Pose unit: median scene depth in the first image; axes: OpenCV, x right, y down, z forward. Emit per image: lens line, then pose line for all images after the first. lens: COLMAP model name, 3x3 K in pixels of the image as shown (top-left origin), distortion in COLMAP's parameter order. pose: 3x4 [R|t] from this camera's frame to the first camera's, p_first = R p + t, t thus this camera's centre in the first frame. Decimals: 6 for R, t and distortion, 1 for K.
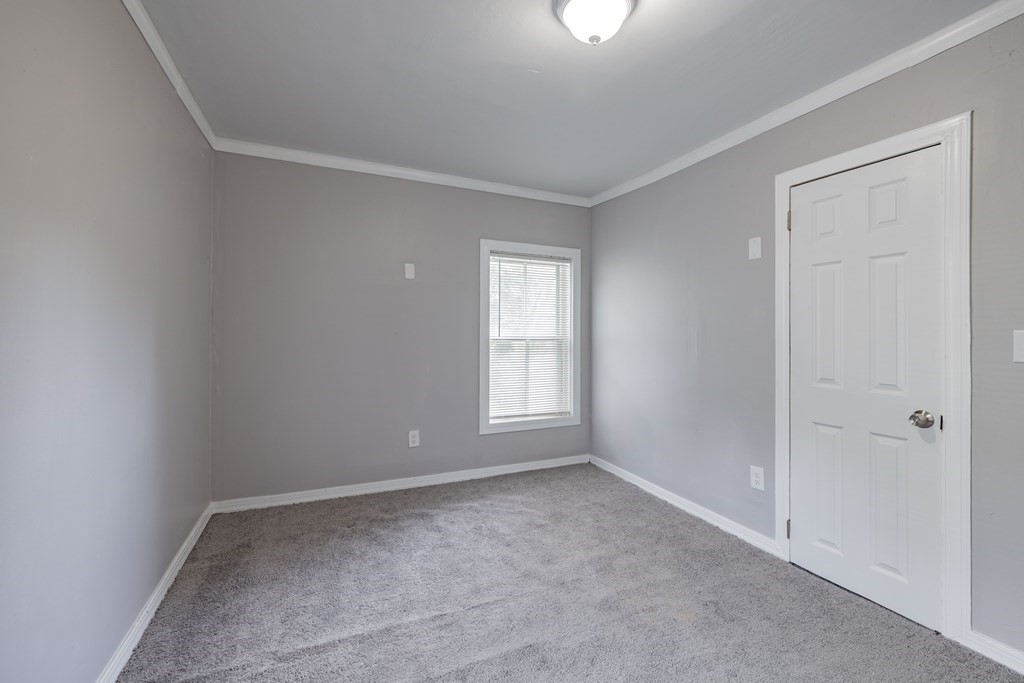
lens RADIAL K [[433.9, 0, 518.0], [0, 433.9, 332.6], [0, 0, 1]] dist [-0.001101, 0.000244]
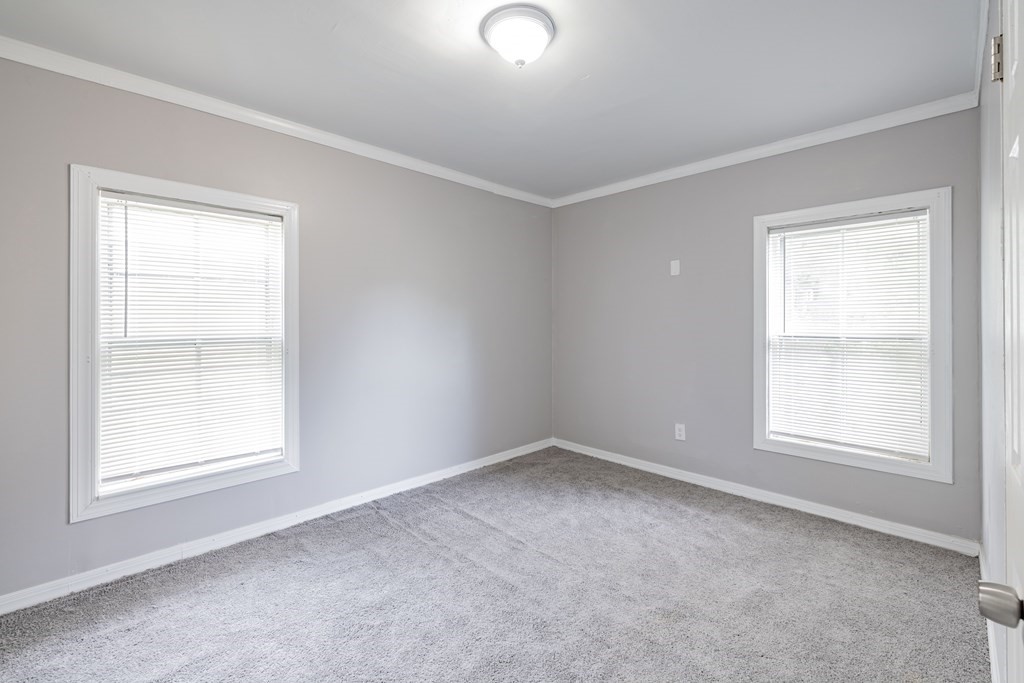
lens RADIAL K [[433.9, 0, 515.2], [0, 433.9, 324.4], [0, 0, 1]] dist [-0.001101, 0.000244]
pose [[0.347735, -0.003045, -0.937588, 0.597727], [0.003501, 0.999992, -0.001949, -0.007033], [0.937586, -0.002604, 0.347743, 0.294115]]
